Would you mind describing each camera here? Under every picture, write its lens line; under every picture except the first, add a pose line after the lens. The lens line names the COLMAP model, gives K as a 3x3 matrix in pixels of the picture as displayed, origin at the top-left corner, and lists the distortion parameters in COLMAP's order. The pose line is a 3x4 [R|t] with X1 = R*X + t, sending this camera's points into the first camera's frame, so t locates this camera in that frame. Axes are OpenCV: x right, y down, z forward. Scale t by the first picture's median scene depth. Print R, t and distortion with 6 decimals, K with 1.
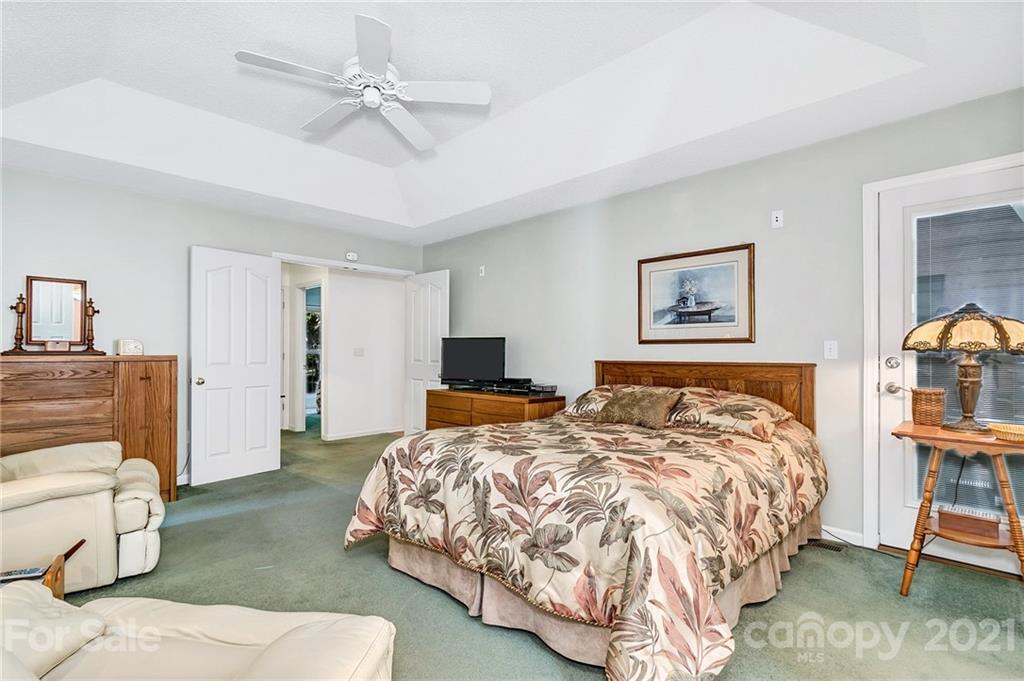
lens RADIAL K [[482.7, 0, 512.8], [0, 482.7, 352.0], [0, 0, 1]] dist [-0.000533, 0.000008]
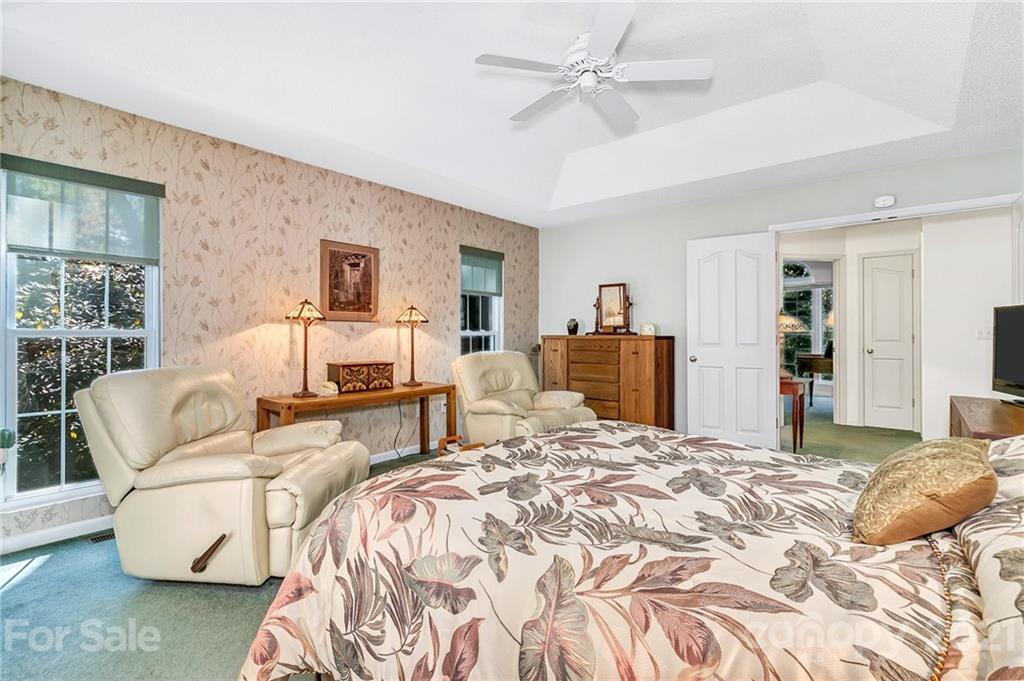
lens RADIAL K [[484.1, 0, 504.0], [0, 484.1, 335.0], [0, 0, 1]] dist [0.001656, 0.000453]
pose [[0.067041, 0.005351, -0.997736, 0.548544], [-0.000195, 0.999986, 0.005350, -0.001469], [0.997750, -0.000164, 0.067041, 0.579178]]
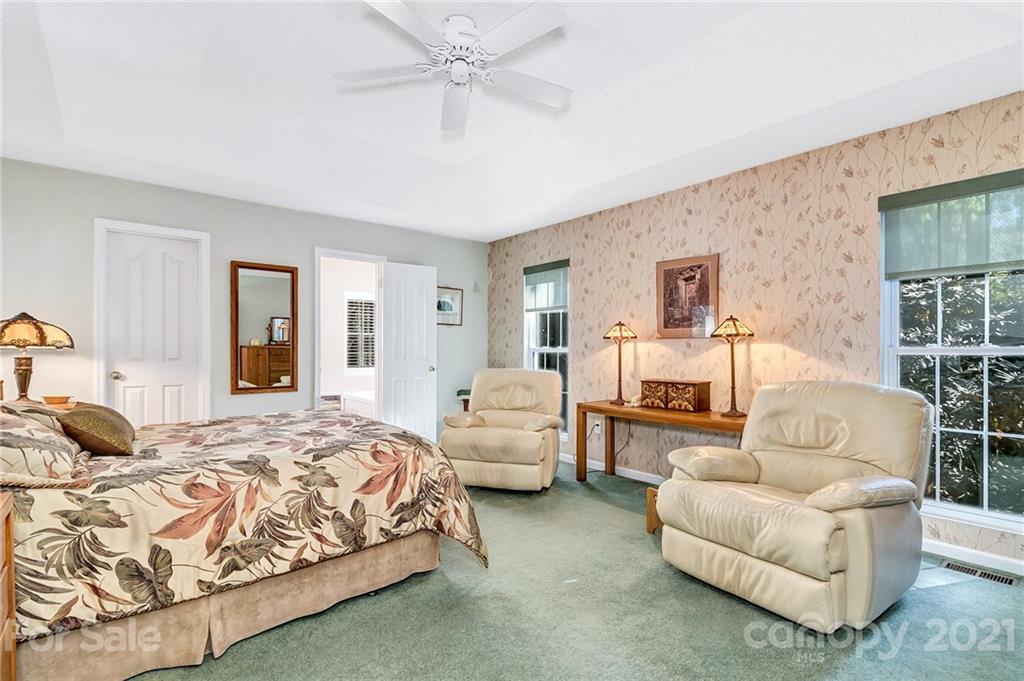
lens RADIAL K [[493.8, 0, 508.8], [0, 493.8, 348.8], [0, 0, 1]] dist [0.000394, -0.000225]
pose [[-0.991305, 0.000814, 0.131583, -0.281764], [0.000242, 0.999990, -0.004357, 0.001854], [-0.131585, -0.004288, -0.991296, 1.380715]]
